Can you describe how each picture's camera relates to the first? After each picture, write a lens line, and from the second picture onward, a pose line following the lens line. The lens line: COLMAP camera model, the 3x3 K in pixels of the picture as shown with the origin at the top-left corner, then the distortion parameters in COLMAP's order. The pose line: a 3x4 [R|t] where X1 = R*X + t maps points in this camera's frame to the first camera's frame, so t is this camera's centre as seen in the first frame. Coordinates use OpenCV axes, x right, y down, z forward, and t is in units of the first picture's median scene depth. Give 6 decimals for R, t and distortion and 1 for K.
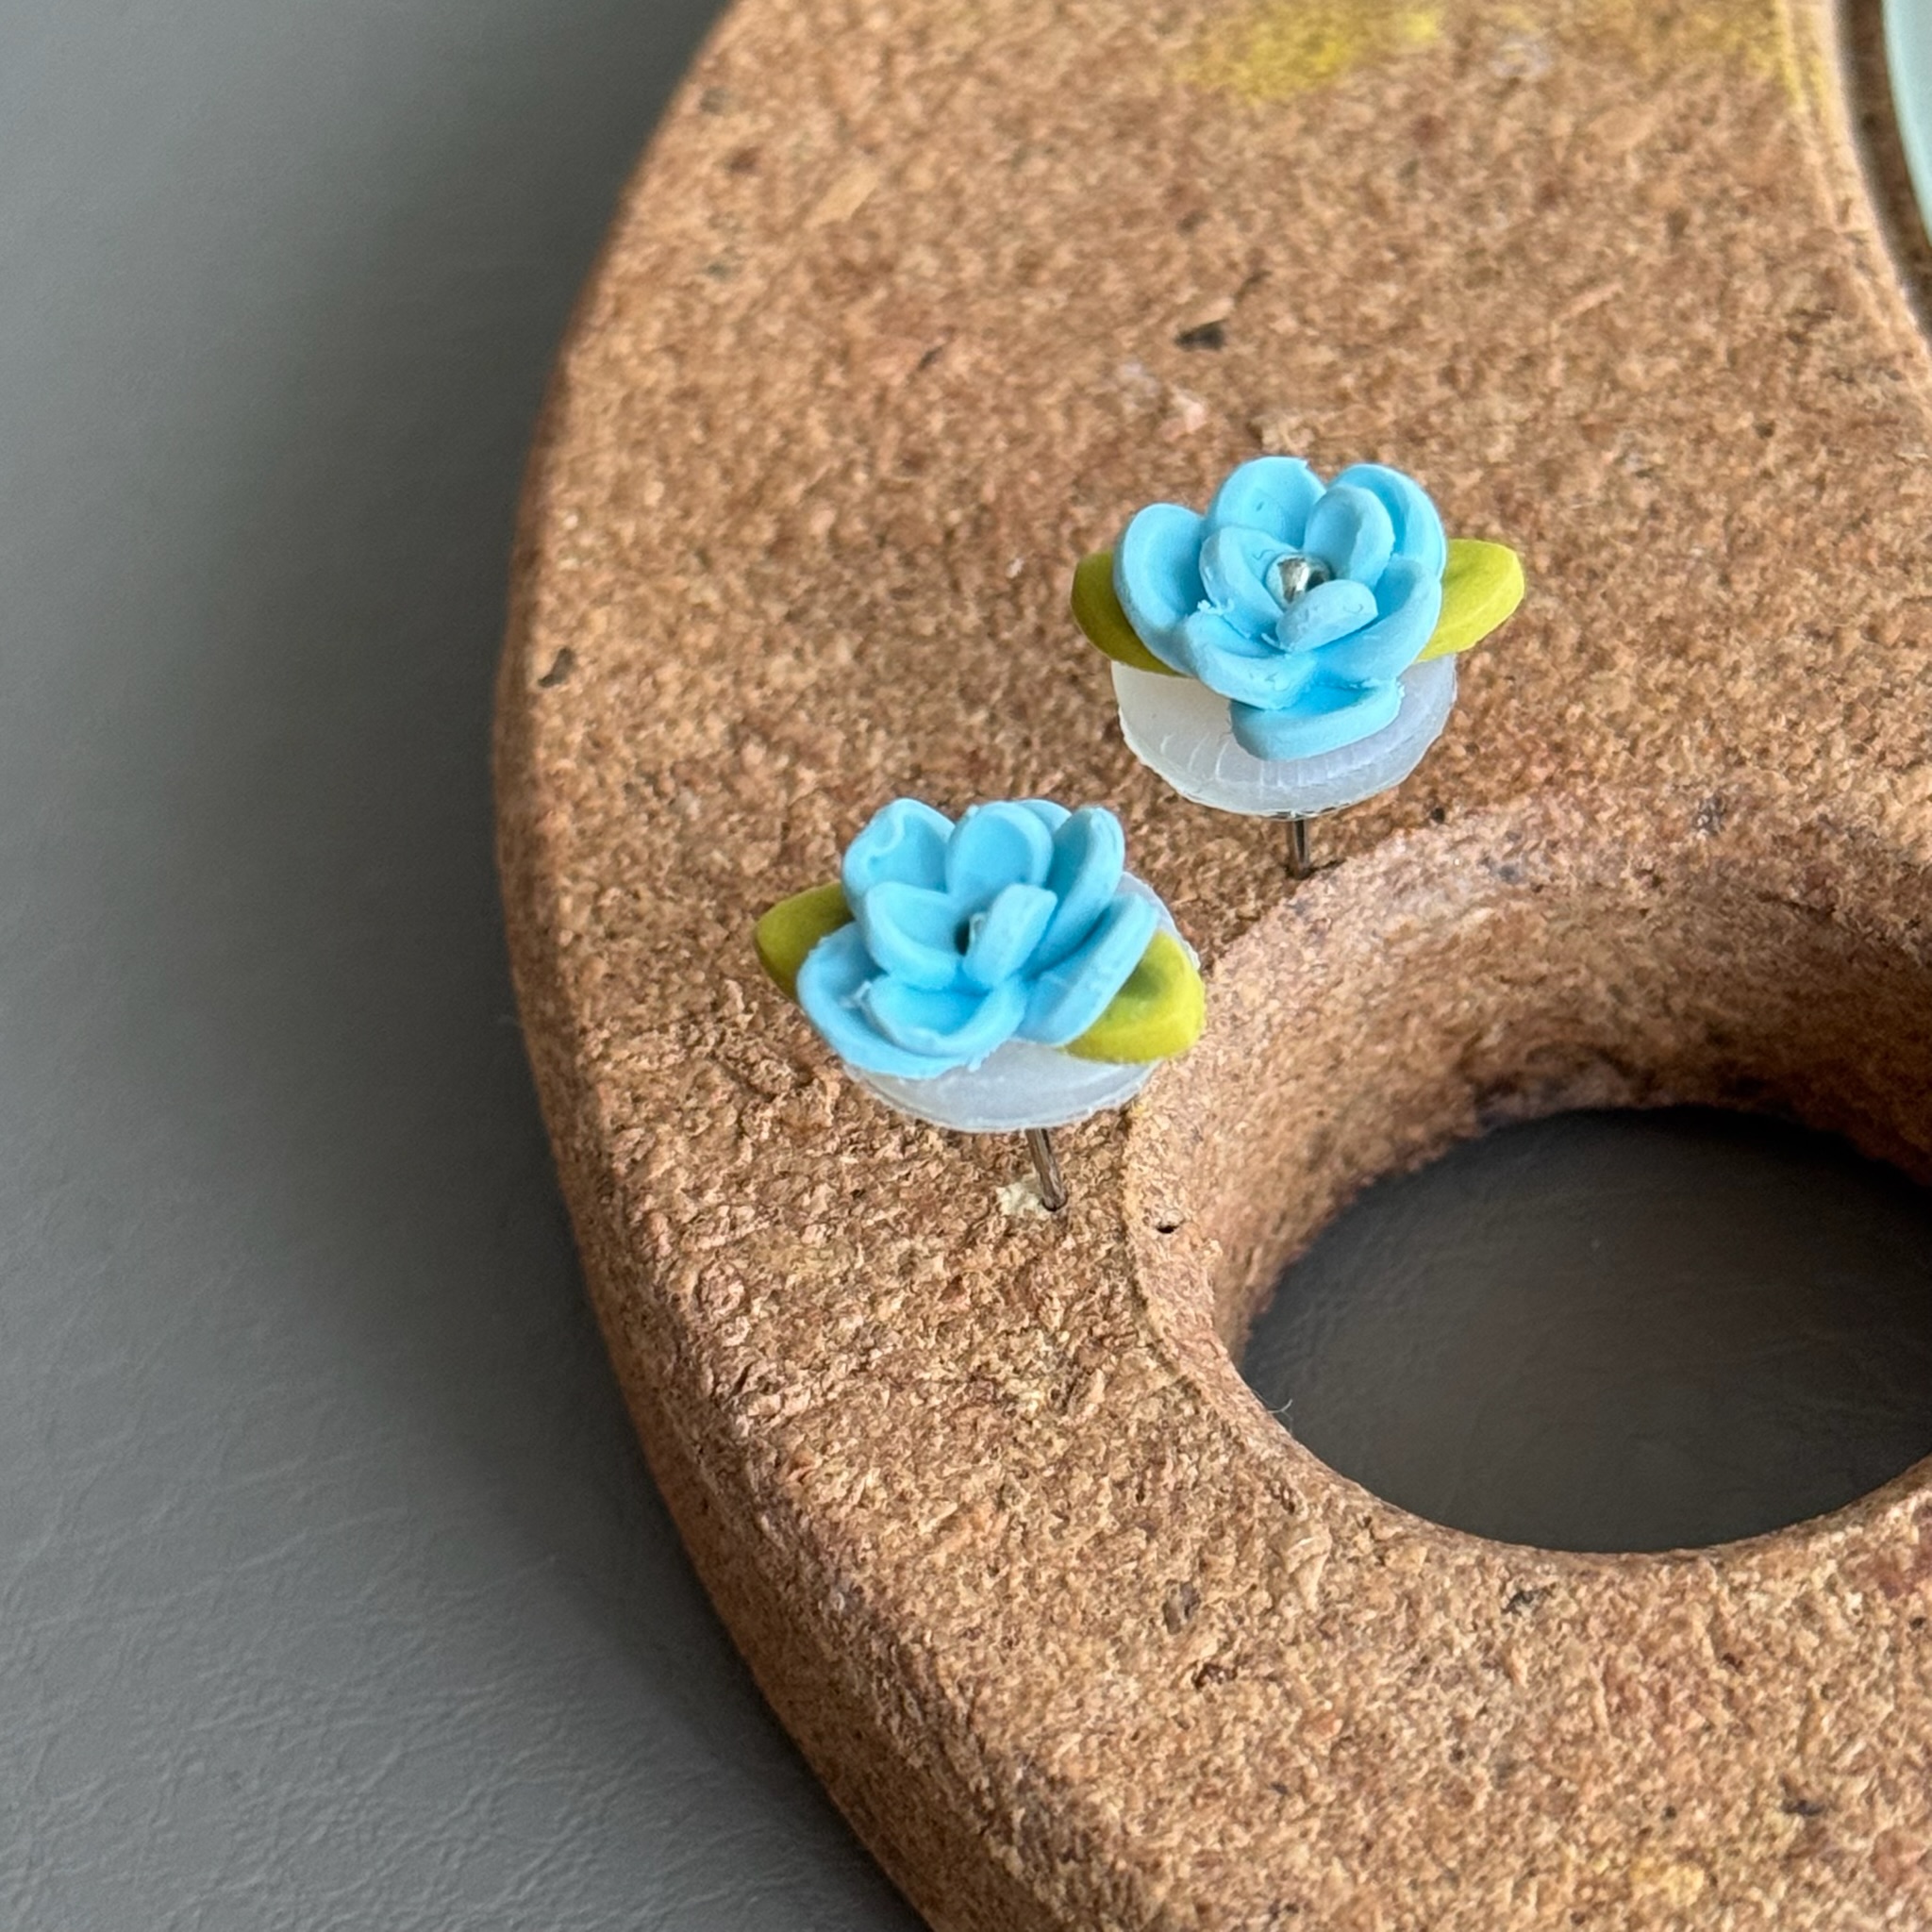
lens RADIAL K [[6028.0, 0, 994.1], [0, 6028.0, 963.4], [0, 0, 1]] dist [0.121286, 0.000000]
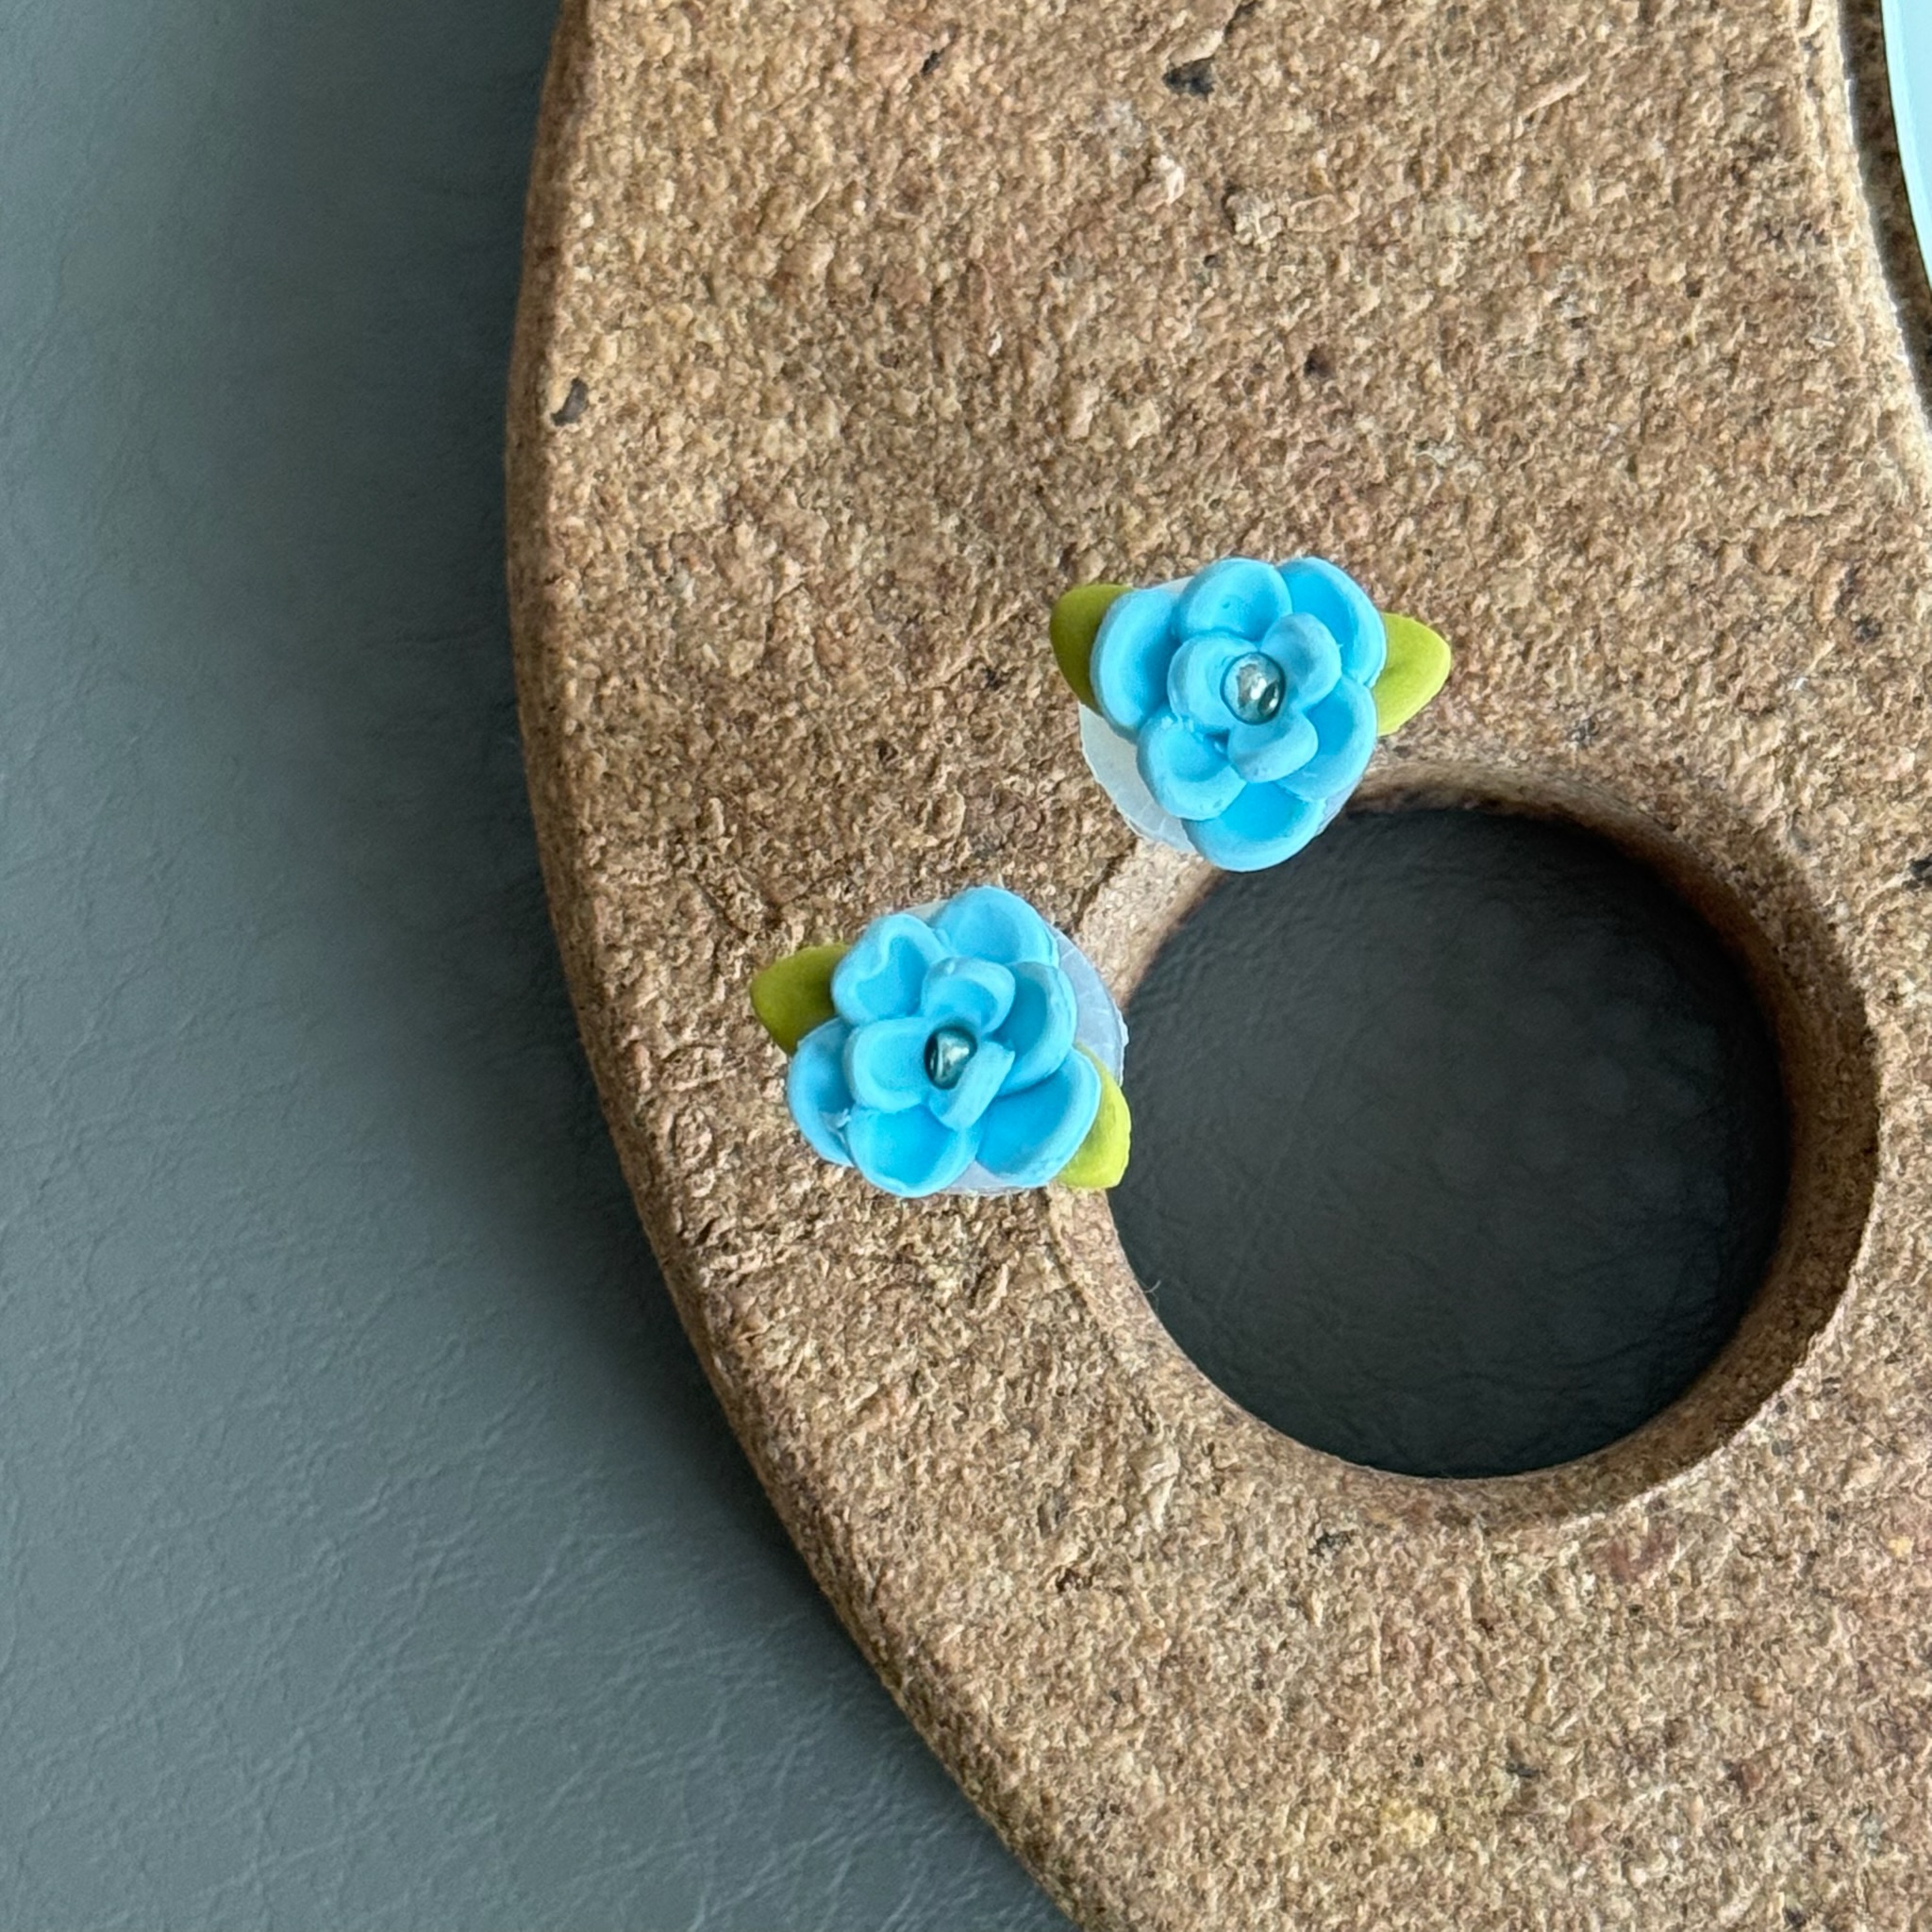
lens RADIAL K [[6028.0, 0, 971.0], [0, 6028.0, 984.1], [0, 0, 1]] dist [0.121286, 0.000000]
pose [[0.994151, 0.073114, 0.079491, -0.083722], [-0.104969, 0.827314, 0.551845, -0.604616], [-0.025416, -0.556961, 0.830150, 0.031348]]
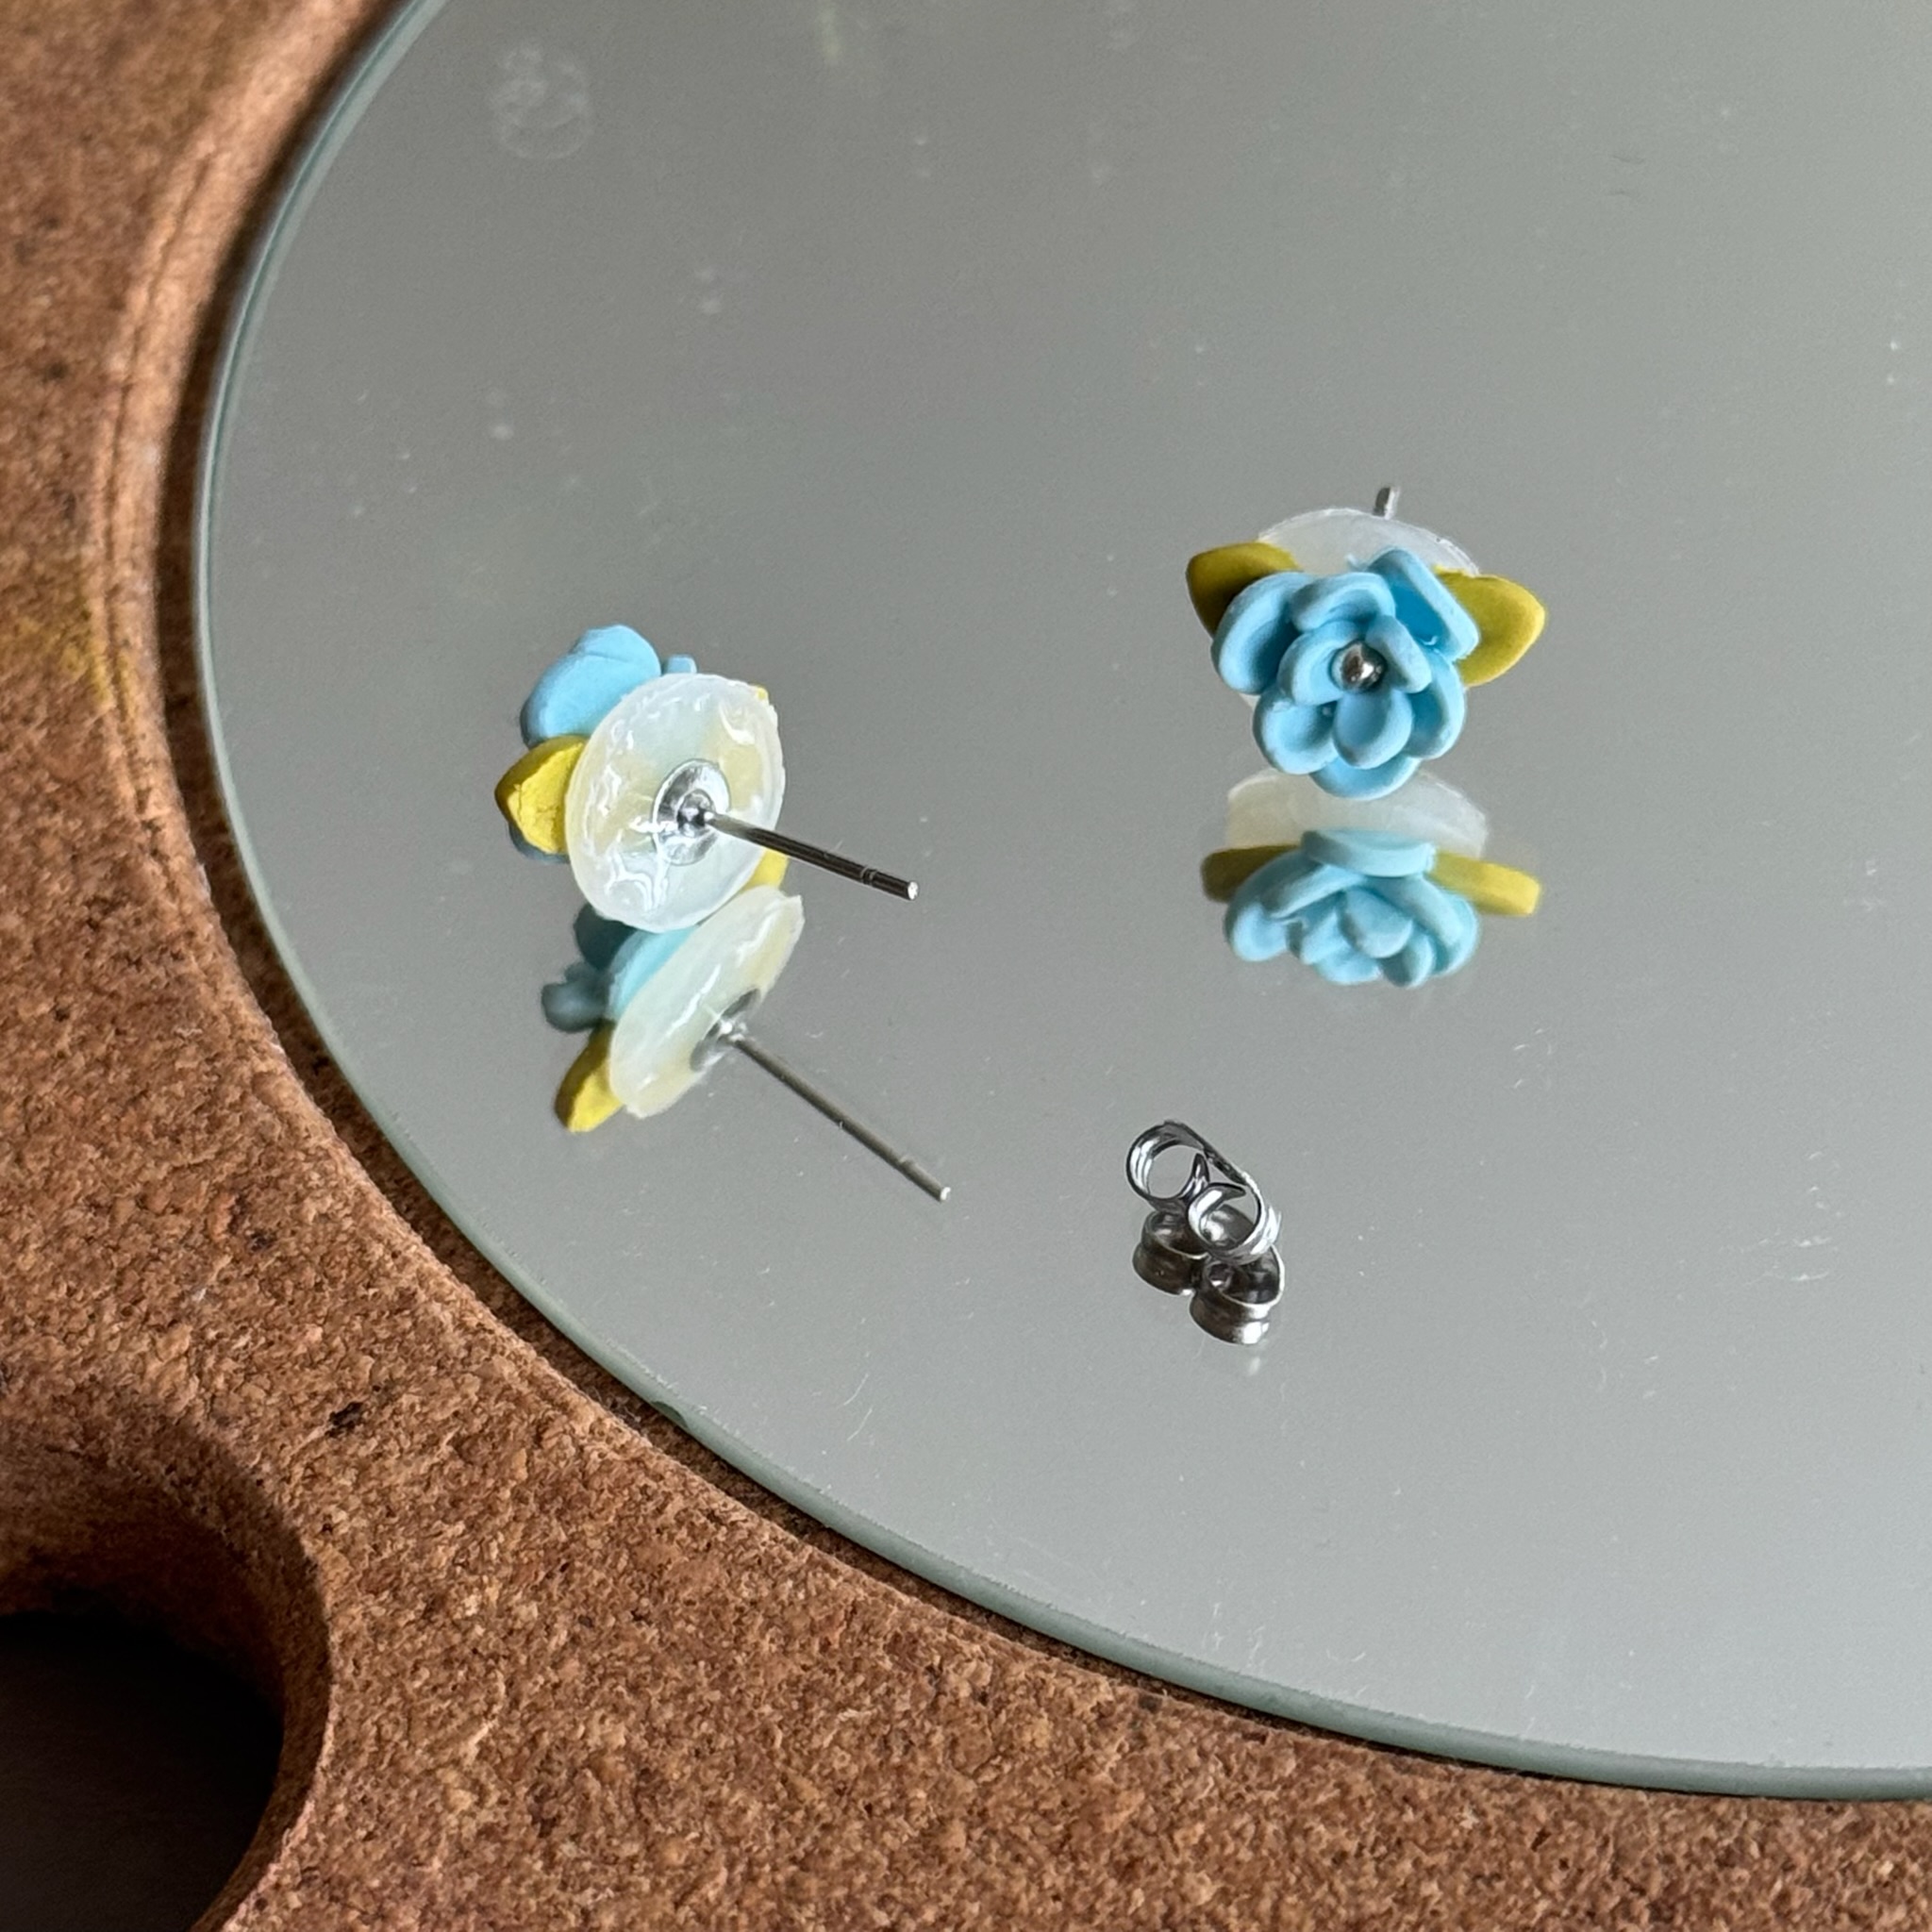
lens RADIAL K [[6028.0, 0, 975.1], [0, 6028.0, 956.7], [0, 0, 1]] dist [0.121286, 0.000000]
pose [[0.988879, -0.069777, 0.131336, 0.157460], [0.069702, 0.997554, 0.005170, -0.098259], [-0.131375, 0.004042, 0.991324, -0.161995]]
